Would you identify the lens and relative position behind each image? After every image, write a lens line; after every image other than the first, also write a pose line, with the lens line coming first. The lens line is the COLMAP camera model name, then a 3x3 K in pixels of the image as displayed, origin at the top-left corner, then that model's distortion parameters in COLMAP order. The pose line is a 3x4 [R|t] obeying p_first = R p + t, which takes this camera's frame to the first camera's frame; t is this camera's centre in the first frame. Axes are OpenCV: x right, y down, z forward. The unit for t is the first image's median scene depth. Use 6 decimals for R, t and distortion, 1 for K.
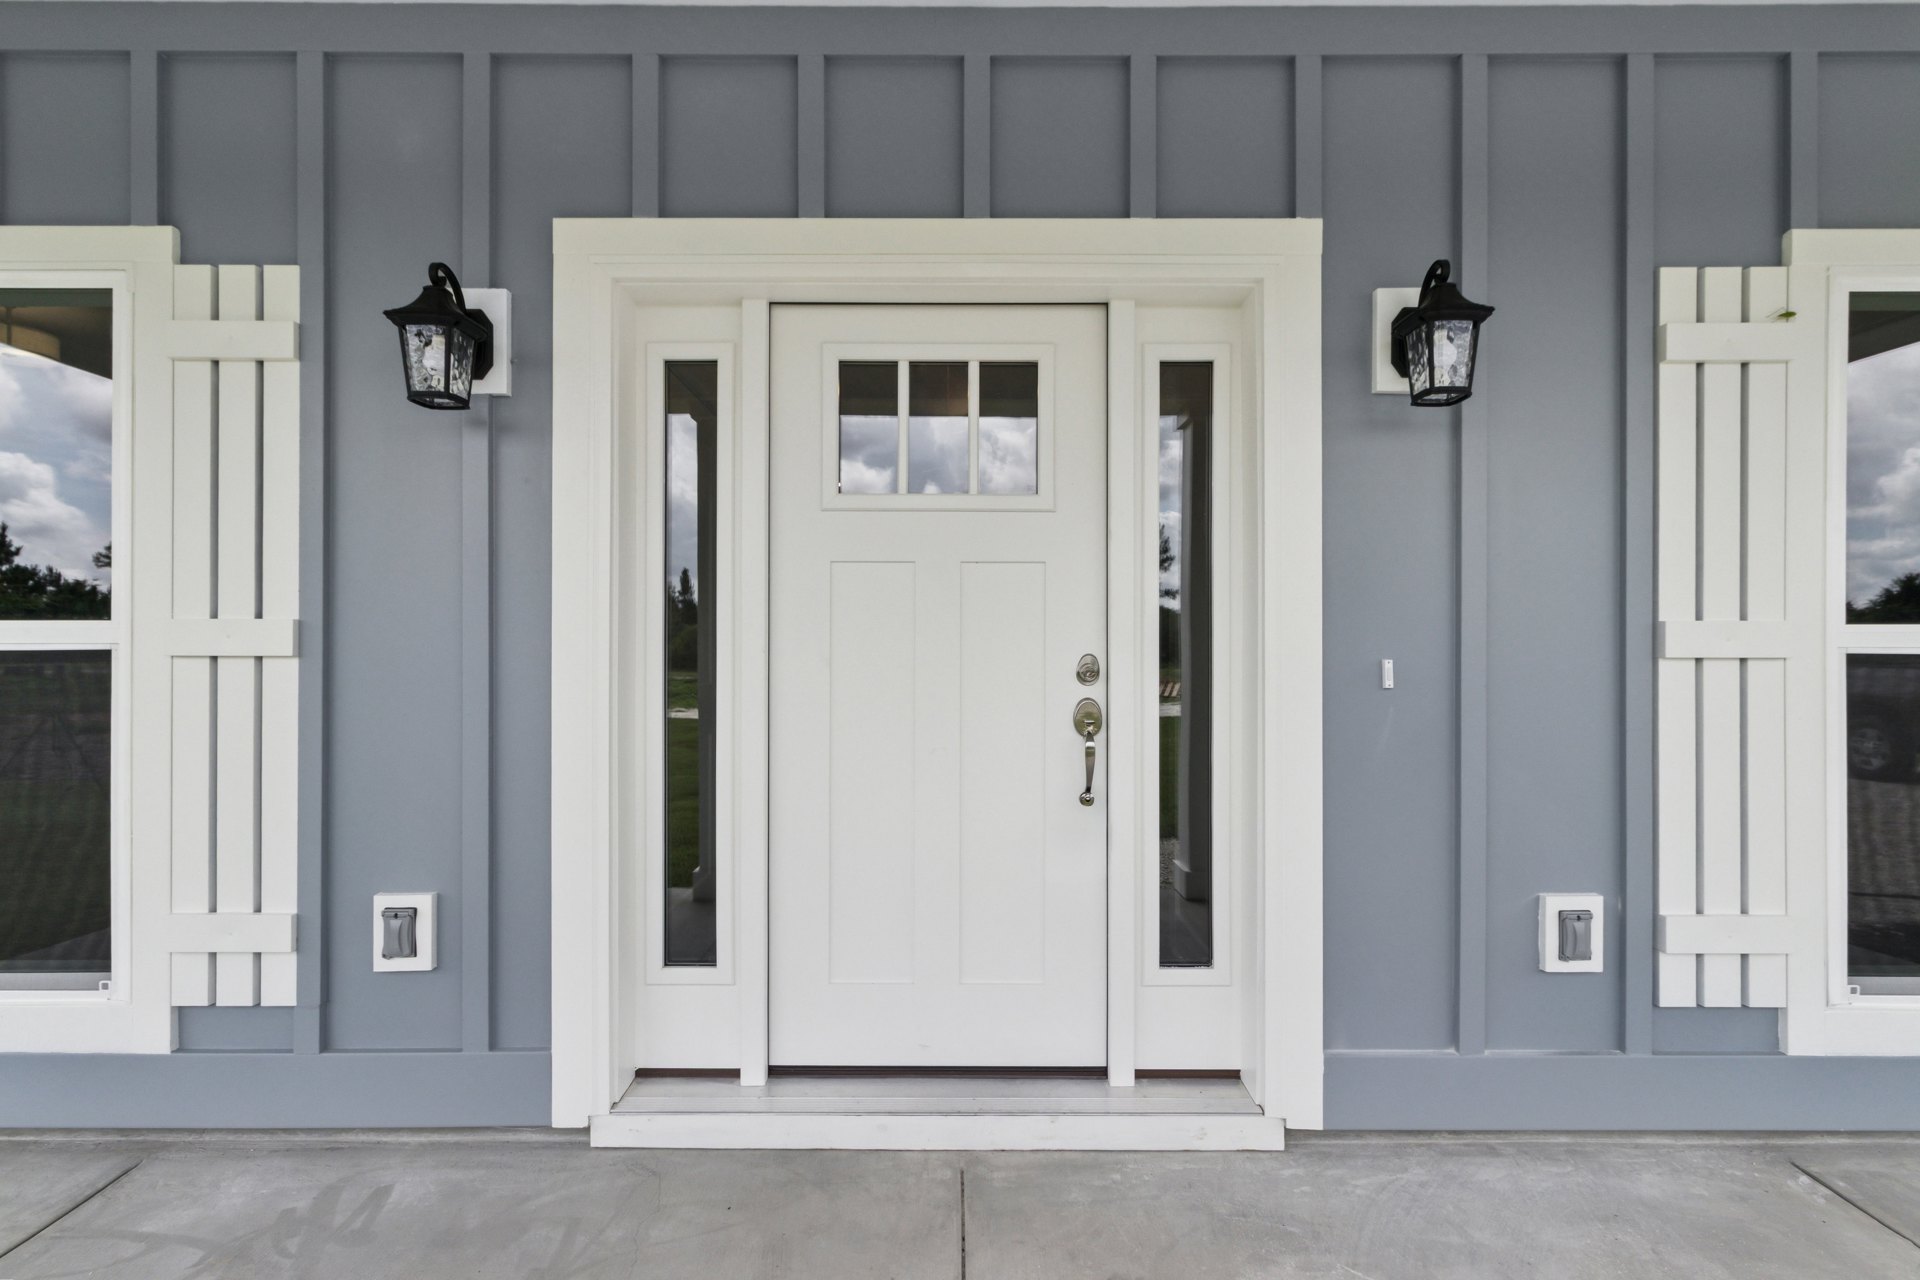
lens RADIAL K [[900.9, 0, 964.1], [0, 900.9, 648.1], [0, 0, 1]] dist [0.002898, 0.000894]
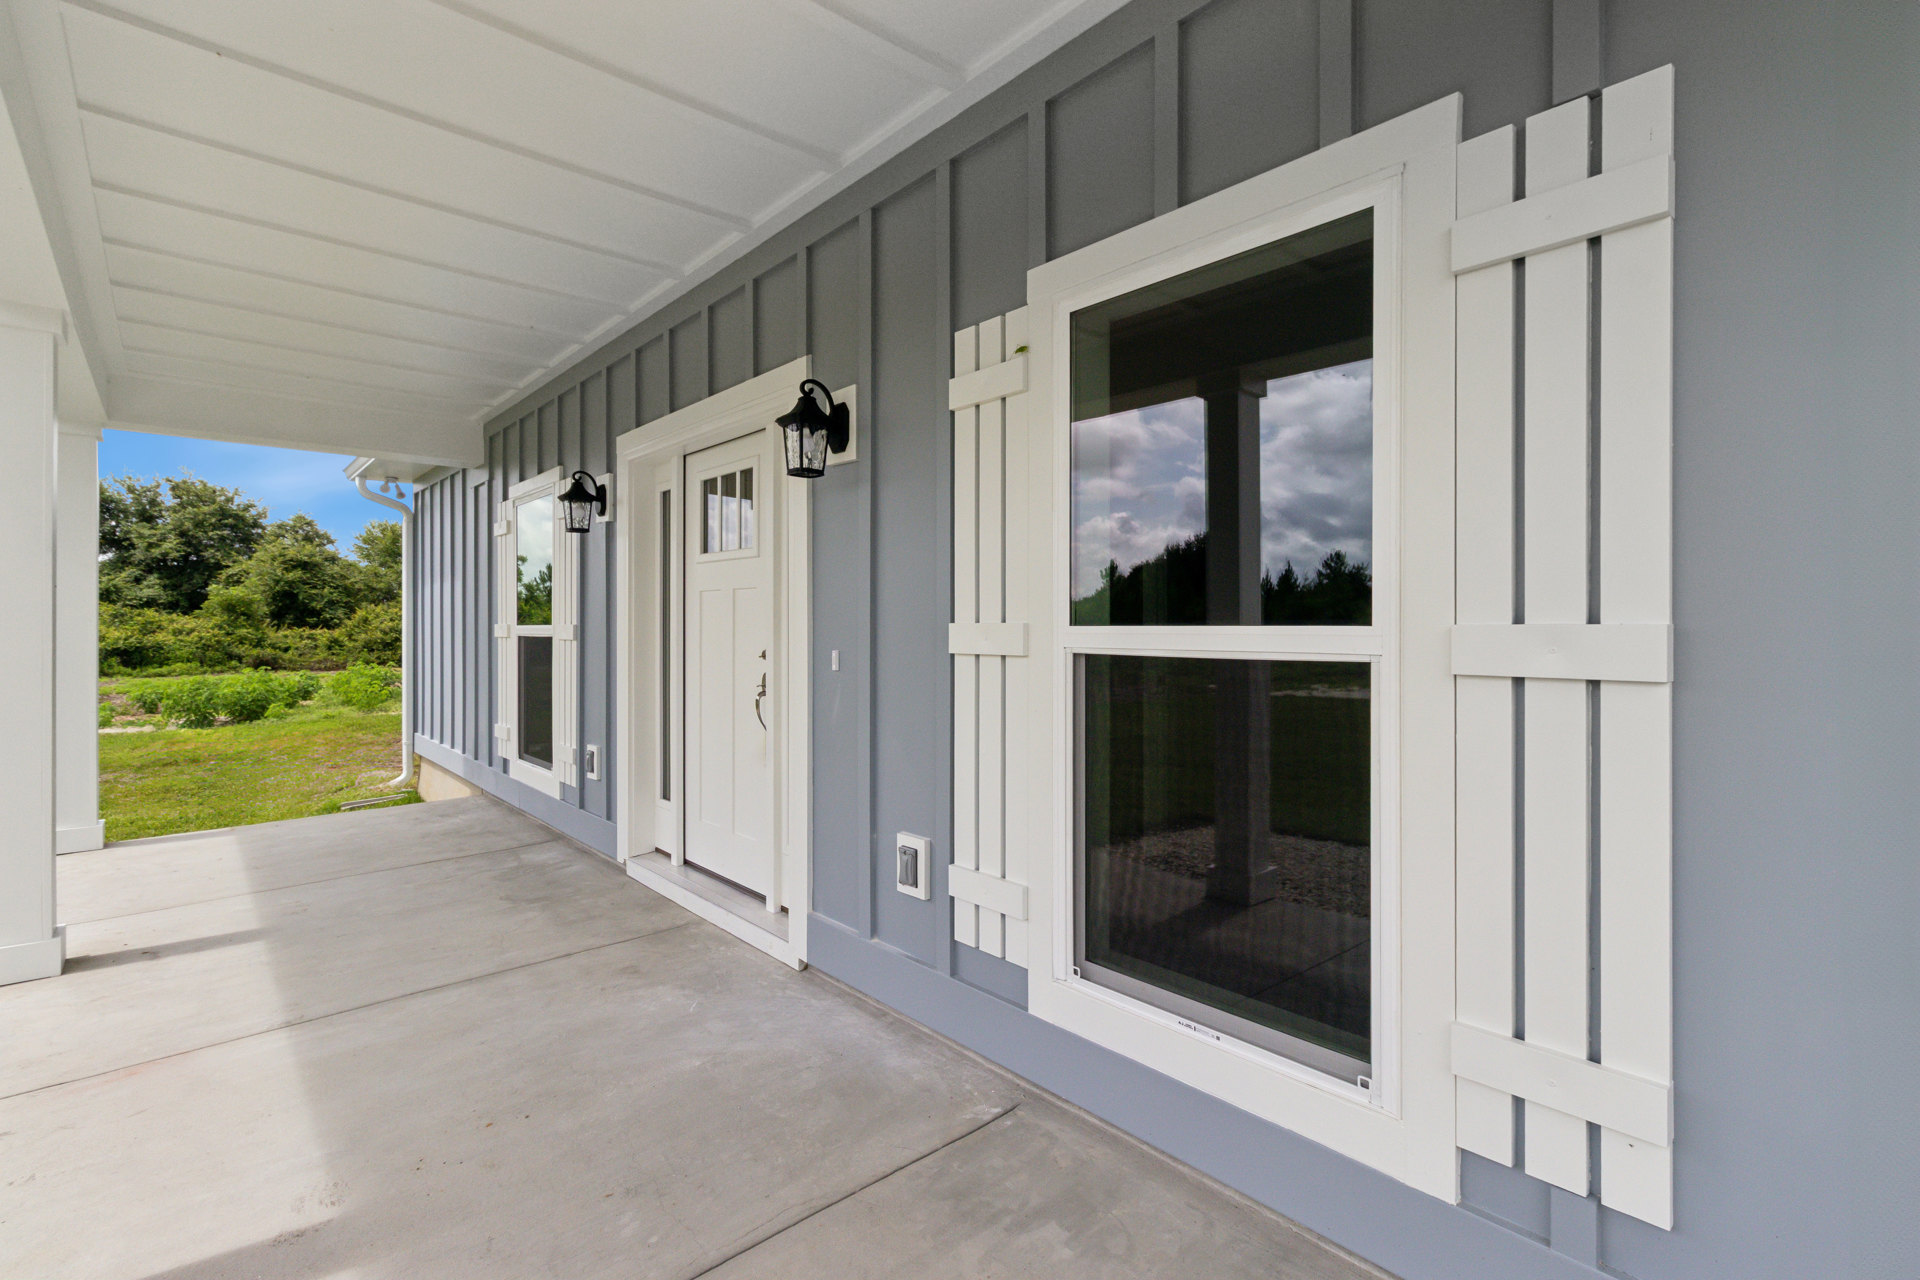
lens RADIAL K [[900.9, 0, 945.8], [0, 900.9, 625.7], [0, 0, 1]] dist [0.002898, 0.000894]
pose [[0.650803, -0.000716, -0.759246, 1.685654], [0.005115, 0.999981, 0.003441, -0.031758], [0.759229, -0.006123, 0.650794, 0.201465]]
